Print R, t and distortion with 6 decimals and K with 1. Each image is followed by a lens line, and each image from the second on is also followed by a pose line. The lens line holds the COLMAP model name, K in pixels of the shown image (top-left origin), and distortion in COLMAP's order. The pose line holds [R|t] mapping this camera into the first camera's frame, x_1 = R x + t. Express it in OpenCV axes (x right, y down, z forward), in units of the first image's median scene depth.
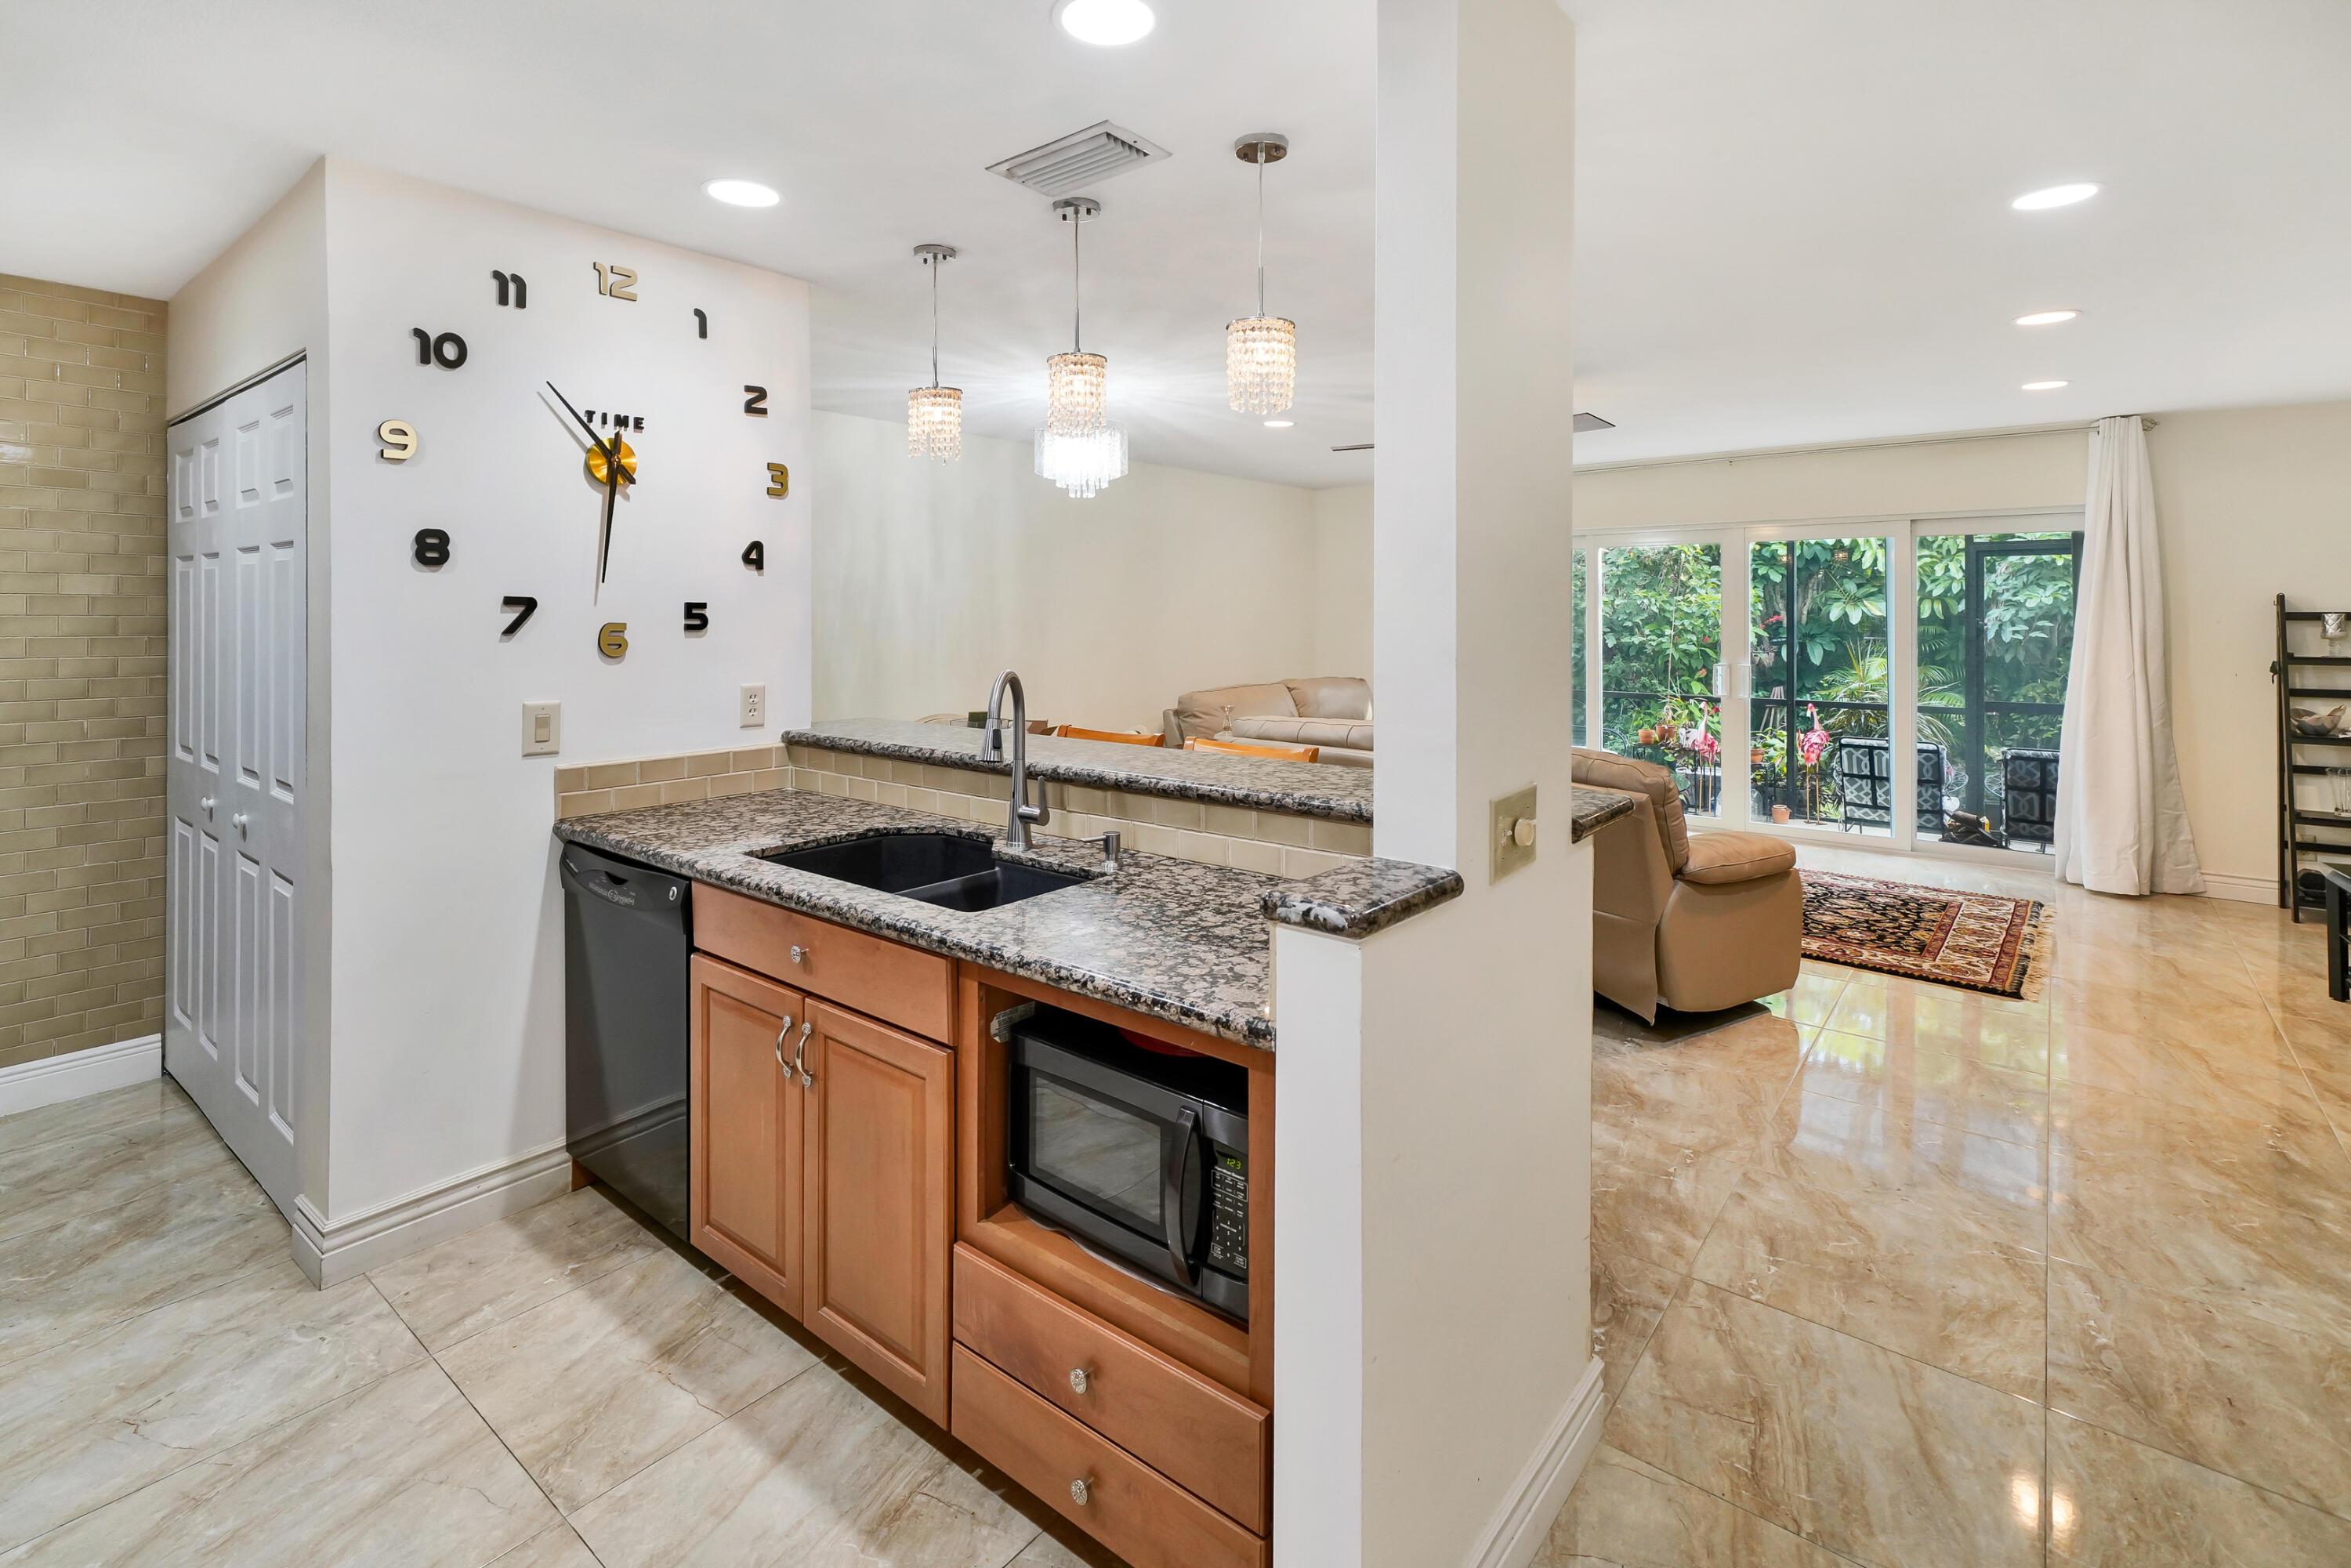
lens RADIAL K [[1084.3, 0, 1169.6], [0, 1084.3, 599.1], [0, 0, 1]] dist [0.003183, 0.000983]
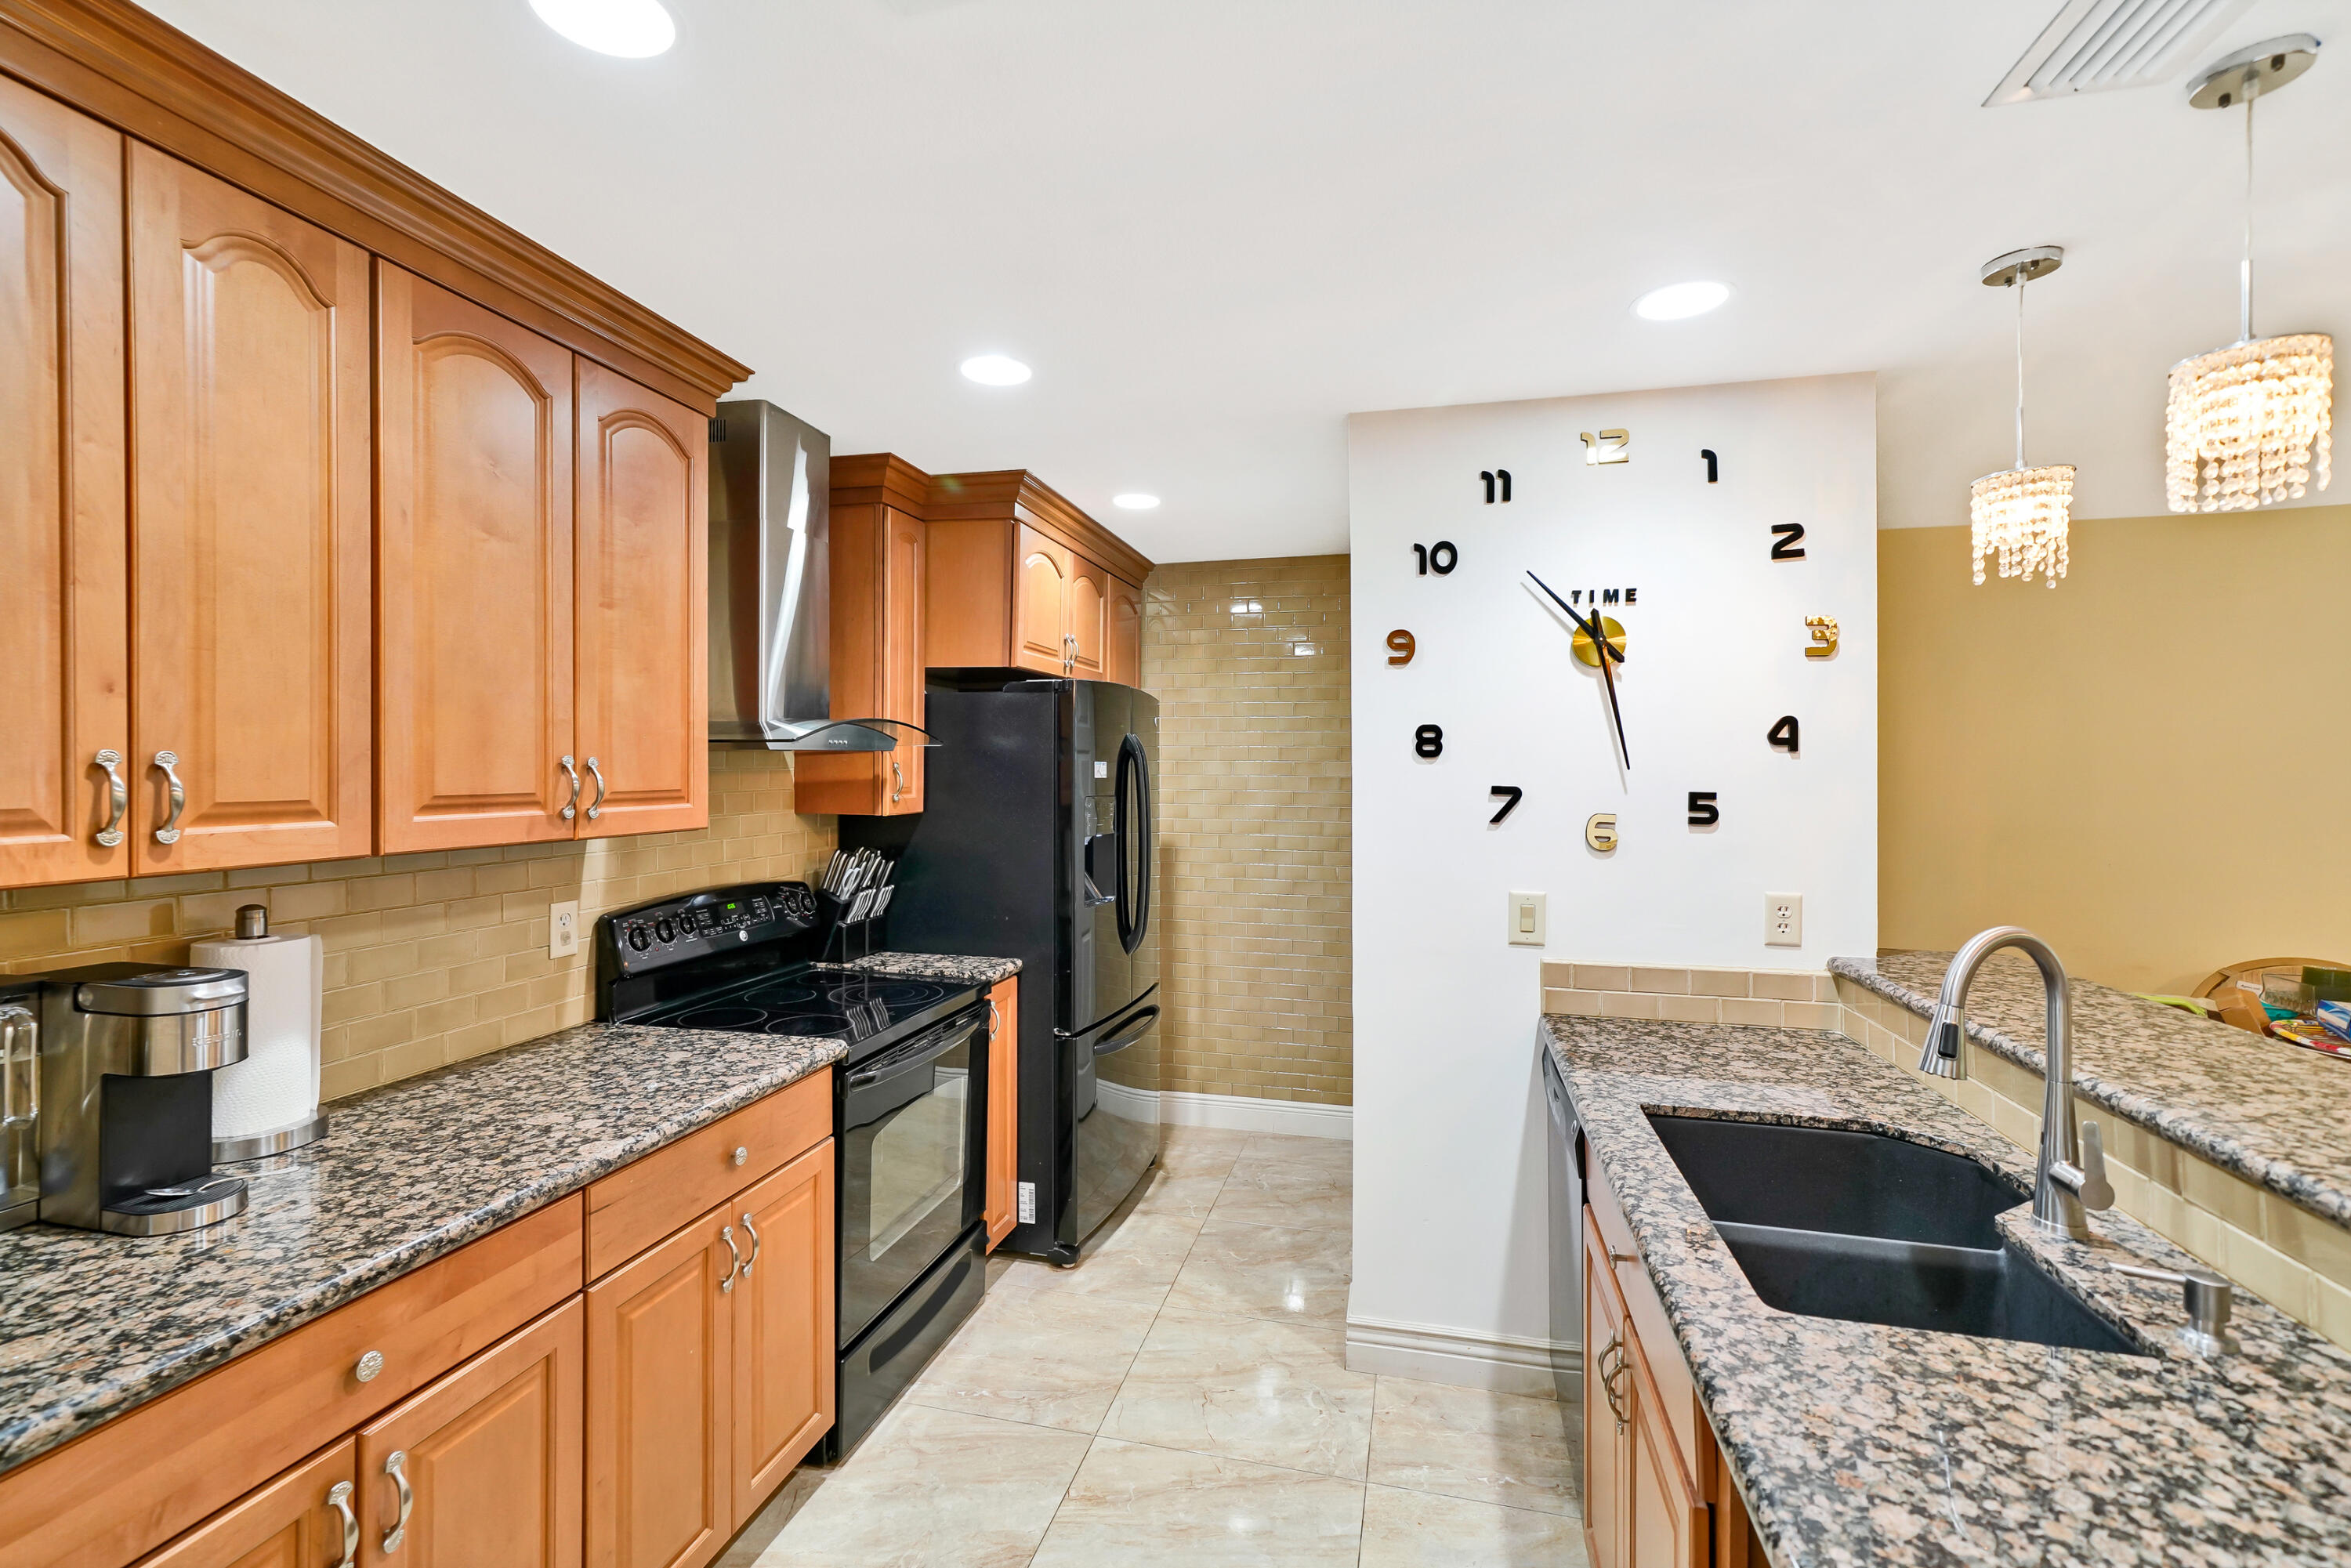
lens RADIAL K [[1051.1, 0, 1170.9], [0, 1051.1, 765.9], [0, 0, 1]] dist [0.001011, -0.000018]
pose [[0.412495, -0.003773, -0.910952, 0.157838], [0.006108, 0.999980, -0.001376, -0.020317], [0.910939, -0.004997, 0.412510, 0.292035]]
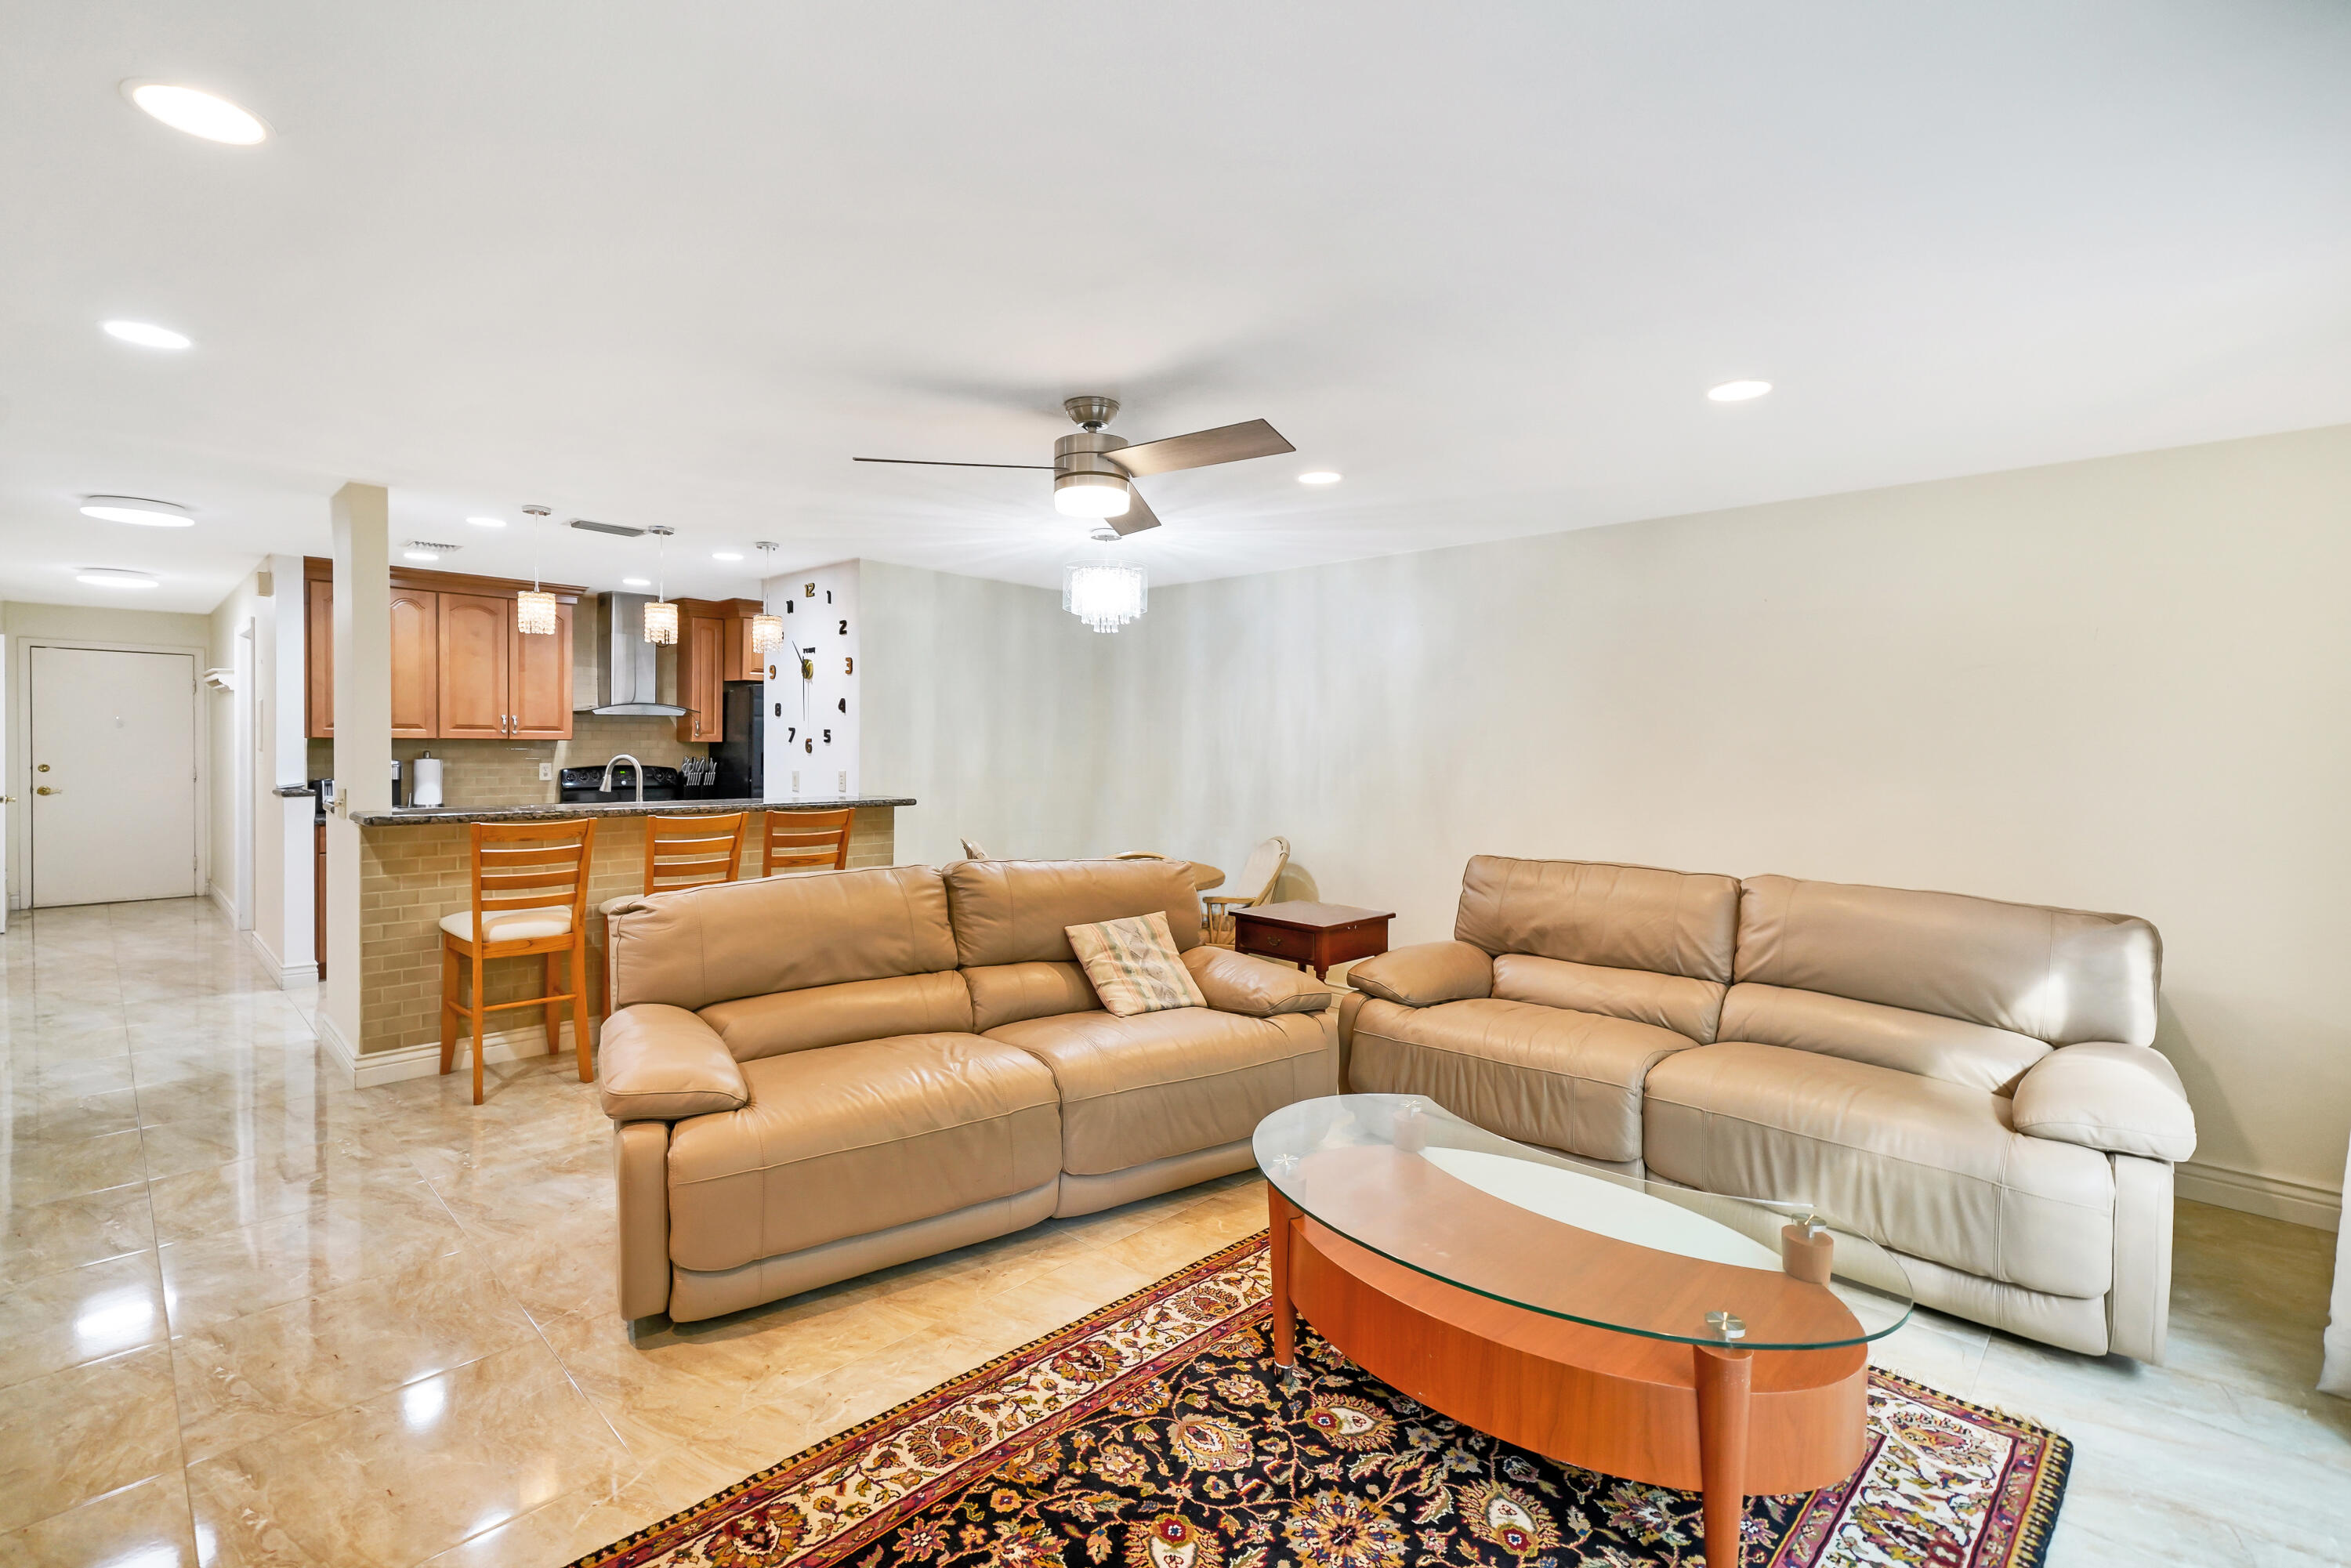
lens RADIAL K [[1051.1, 0, 1170.9], [0, 1051.1, 765.9], [0, 0, 1]] dist [0.001011, -0.000018]
pose [[-0.092037, 0.015723, -0.995631, 1.664614], [-0.005783, 0.999850, 0.016324, 0.039580], [0.995739, 0.007260, -0.091932, 1.995097]]
